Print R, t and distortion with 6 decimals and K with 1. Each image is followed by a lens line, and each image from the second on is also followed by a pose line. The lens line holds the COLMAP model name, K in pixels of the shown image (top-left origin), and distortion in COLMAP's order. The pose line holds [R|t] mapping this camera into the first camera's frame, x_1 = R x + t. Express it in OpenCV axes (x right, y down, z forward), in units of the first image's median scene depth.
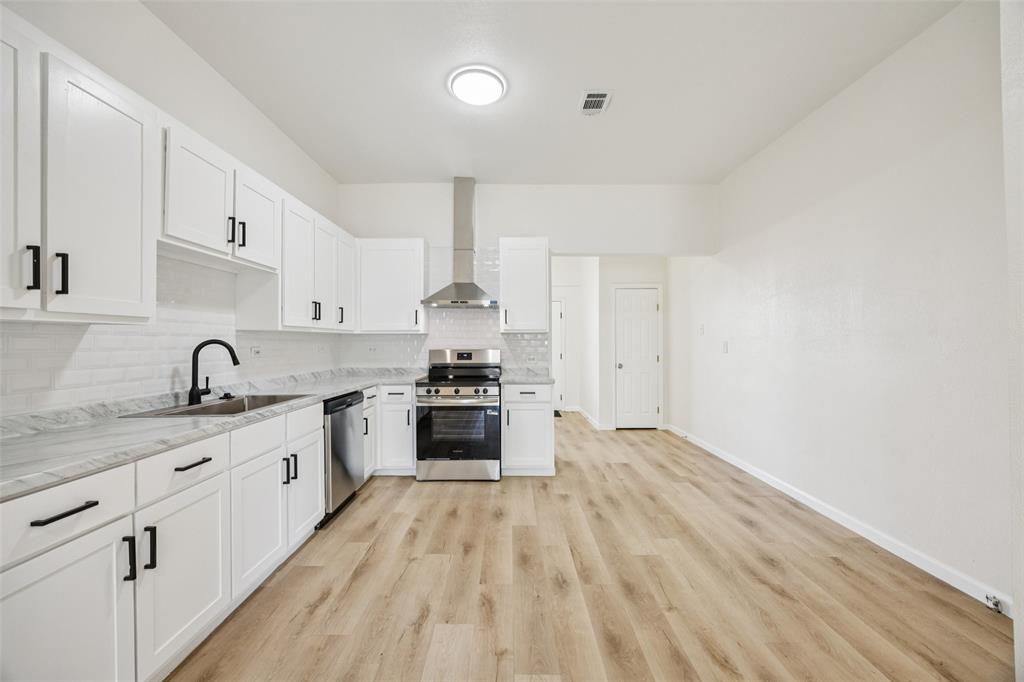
lens RADIAL K [[392.8, 0, 507.3], [0, 392.8, 342.4], [0, 0, 1]] dist [-0.000518, 0.000650]
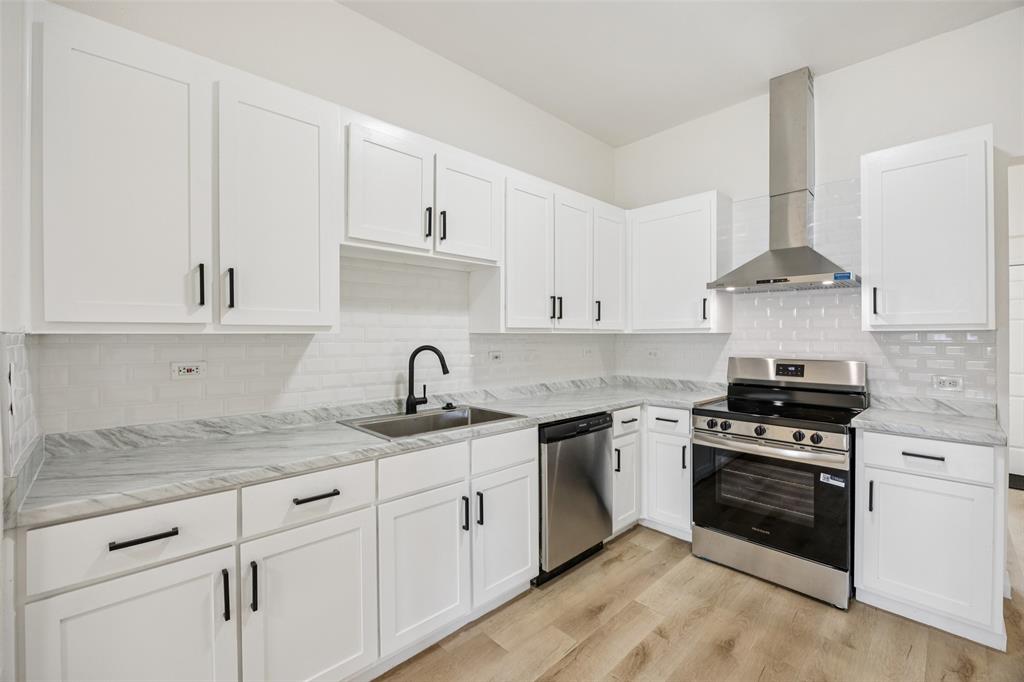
lens RADIAL K [[427.5, 0, 514.9], [0, 427.5, 339.7], [0, 0, 1]] dist [-0.013544, 0.000305]
pose [[0.698627, 0.007424, -0.715448, 0.092021], [-0.002496, 0.999965, 0.007939, -0.023401], [0.715482, -0.003760, 0.698621, 0.358052]]
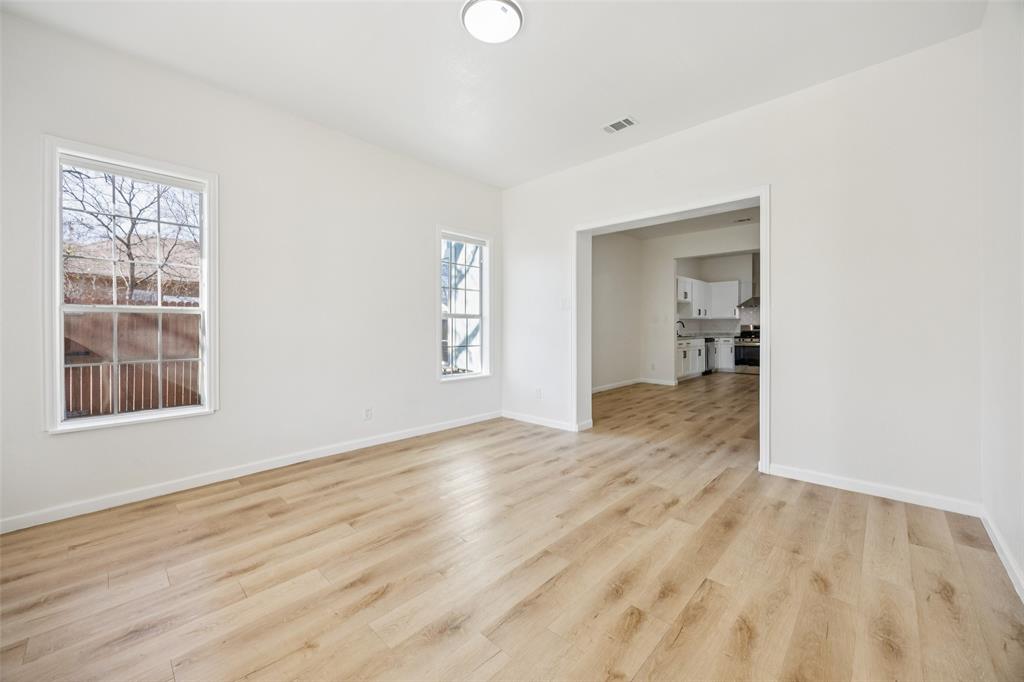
lens RADIAL K [[392.8, 0, 518.2], [0, 392.8, 327.6], [0, 0, 1]] dist [-0.000518, 0.000650]
pose [[0.738370, 0.003217, -0.674388, 0.619874], [-0.002007, 0.999995, 0.002573, 0.045274], [0.674393, -0.000546, 0.738372, -2.525065]]
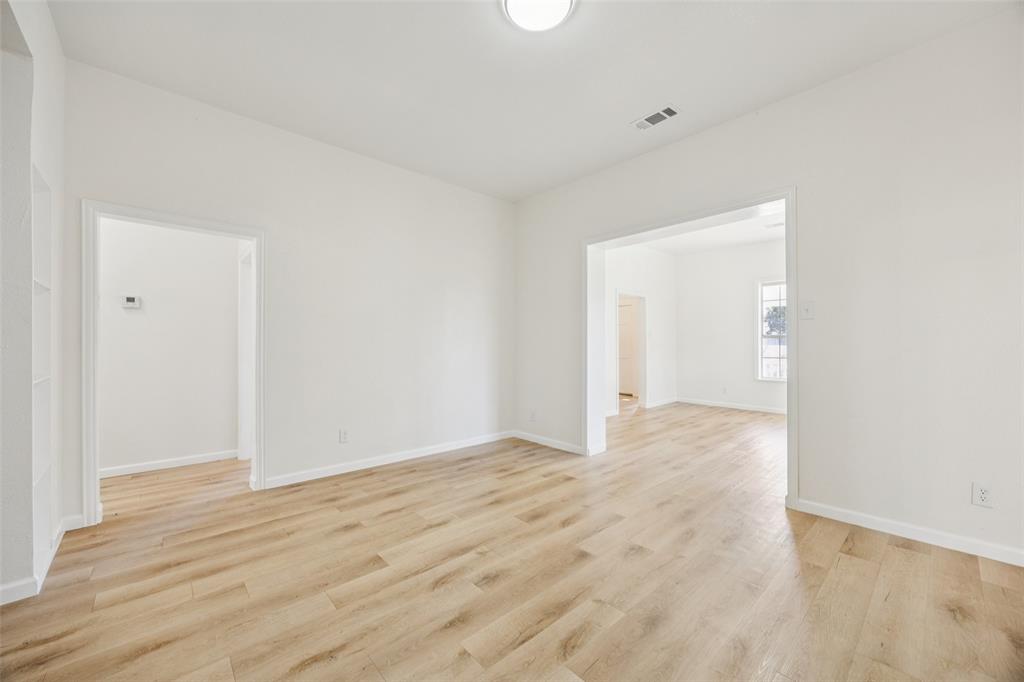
lens RADIAL K [[392.8, 0, 508.7], [0, 392.8, 335.1], [0, 0, 1]] dist [-0.000518, 0.000650]
pose [[-0.665116, 0.024937, 0.746324, -0.532997], [0.005972, 0.999588, -0.028078, 0.039846], [-0.746716, -0.014218, -0.664991, 0.081659]]
